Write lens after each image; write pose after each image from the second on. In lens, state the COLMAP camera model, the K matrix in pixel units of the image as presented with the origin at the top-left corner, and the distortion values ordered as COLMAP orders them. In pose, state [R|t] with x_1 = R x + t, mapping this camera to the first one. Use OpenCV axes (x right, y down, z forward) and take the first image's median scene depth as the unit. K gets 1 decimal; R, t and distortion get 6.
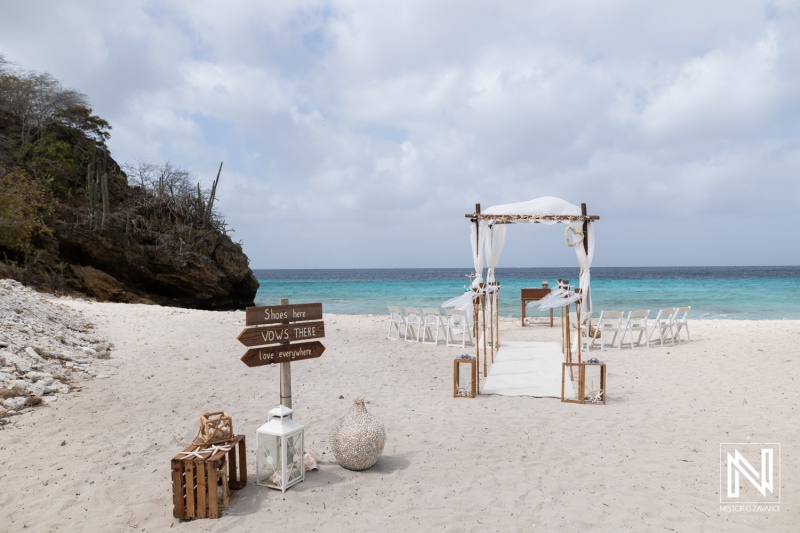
lens RADIAL K [[576.6, 0, 399.6], [0, 576.6, 267.3], [0, 0, 1]] dist [-0.007672, -0.001266]
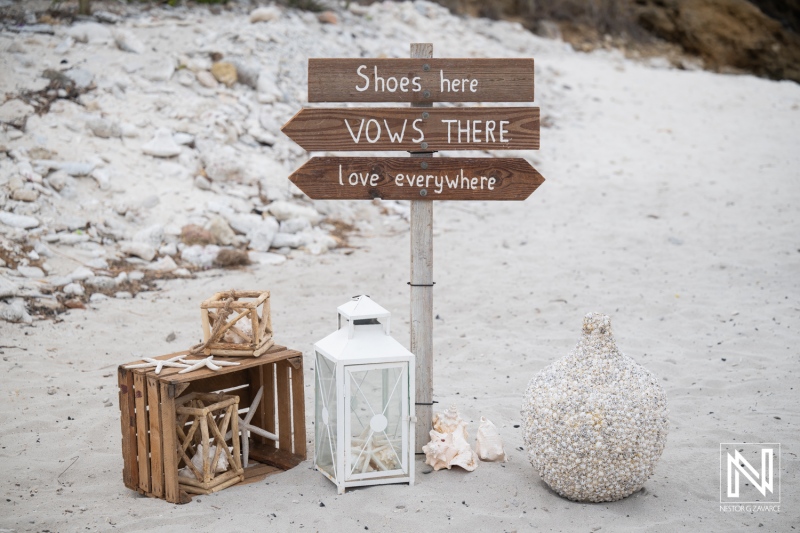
lens RADIAL K [[1740.5, 0, 400.3], [0, 1740.5, 266.1], [0, 0, 1]] dist [-0.022850, 0.000000]
pose [[0.738976, 0.118240, -0.663275, 0.610758], [-0.010107, 0.986314, 0.164566, 0.008666], [0.673656, -0.114907, 0.730057, 0.091815]]
